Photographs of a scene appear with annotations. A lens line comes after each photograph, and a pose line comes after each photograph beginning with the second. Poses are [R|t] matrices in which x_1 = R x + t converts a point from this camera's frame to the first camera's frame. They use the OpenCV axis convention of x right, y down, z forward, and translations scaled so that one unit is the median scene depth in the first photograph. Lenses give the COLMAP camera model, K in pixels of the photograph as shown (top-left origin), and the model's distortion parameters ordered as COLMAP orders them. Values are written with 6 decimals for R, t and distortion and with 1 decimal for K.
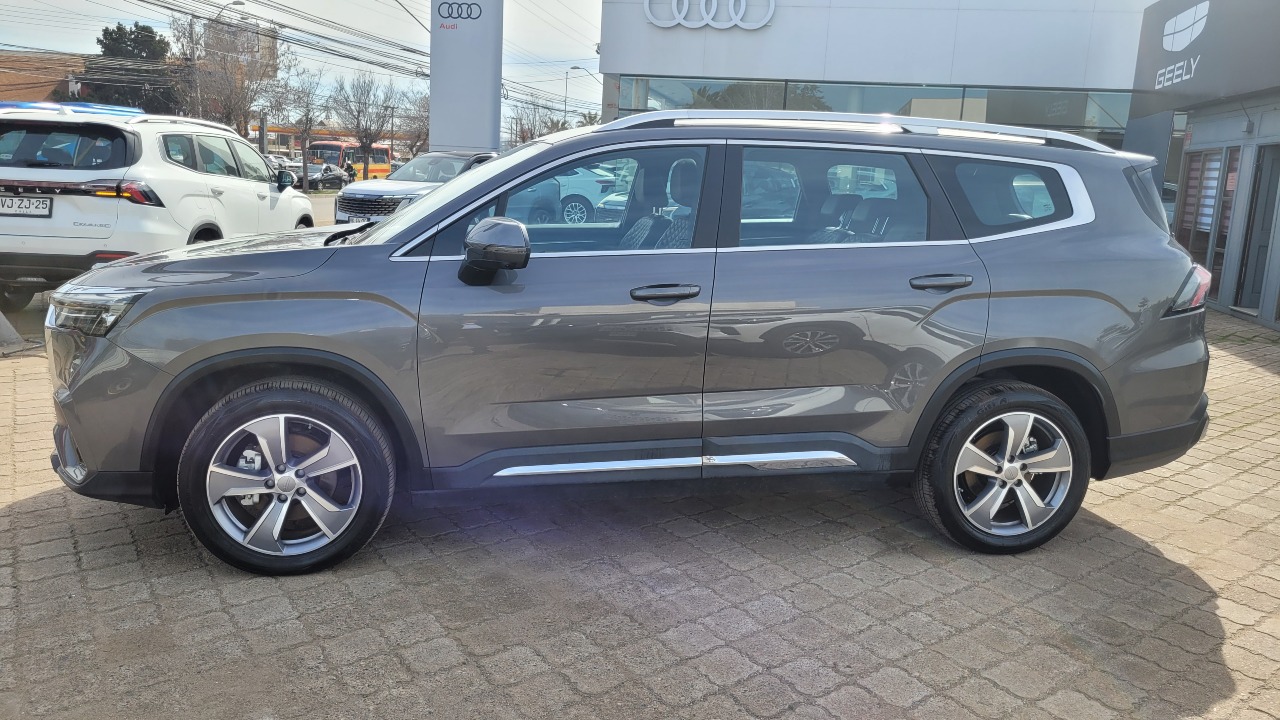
lens RADIAL K [[985.6, 0, 634.0], [0, 985.6, 364.3], [0, 0, 1]] dist [0.009005, 0.006629]
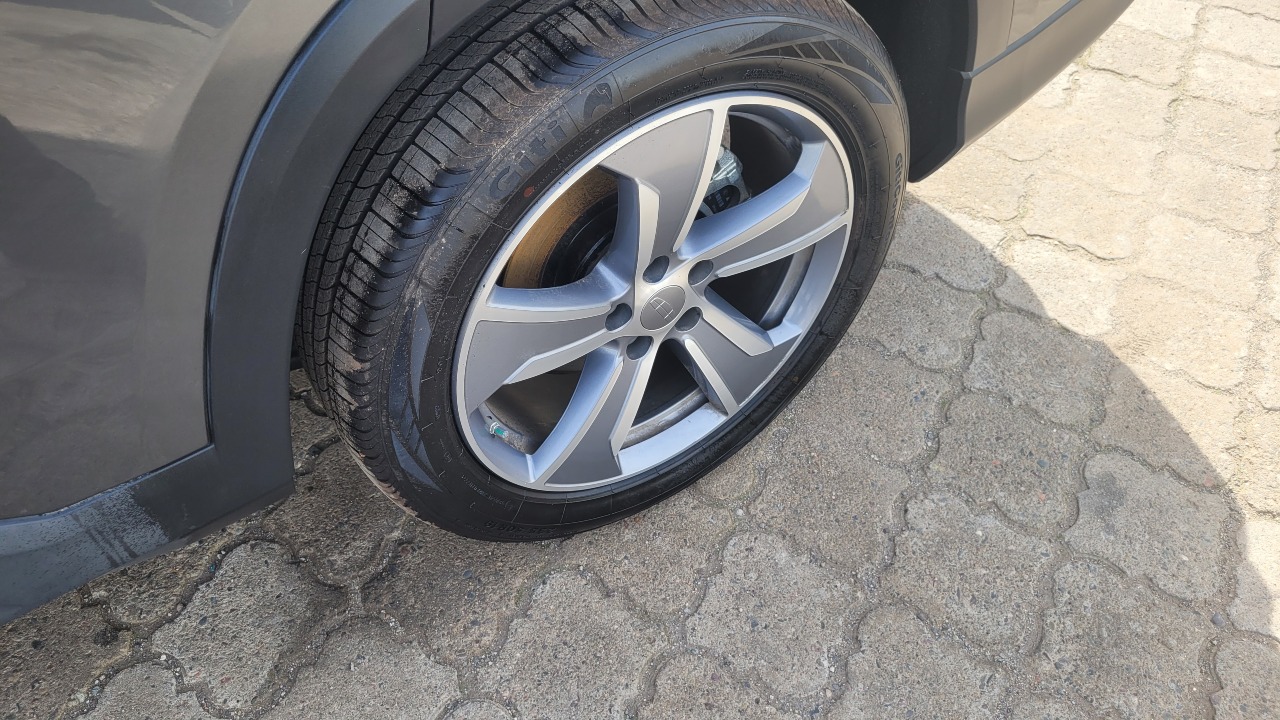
lens RADIAL K [[985.6, 0, 634.0], [0, 985.6, 364.3], [0, 0, 1]] dist [0.009005, 0.006629]
pose [[0.907155, -0.352770, 0.229398, 0.307378], [0.119428, 0.738575, 0.663509, -0.057244], [-0.403494, -0.574509, 0.712132, 0.800022]]
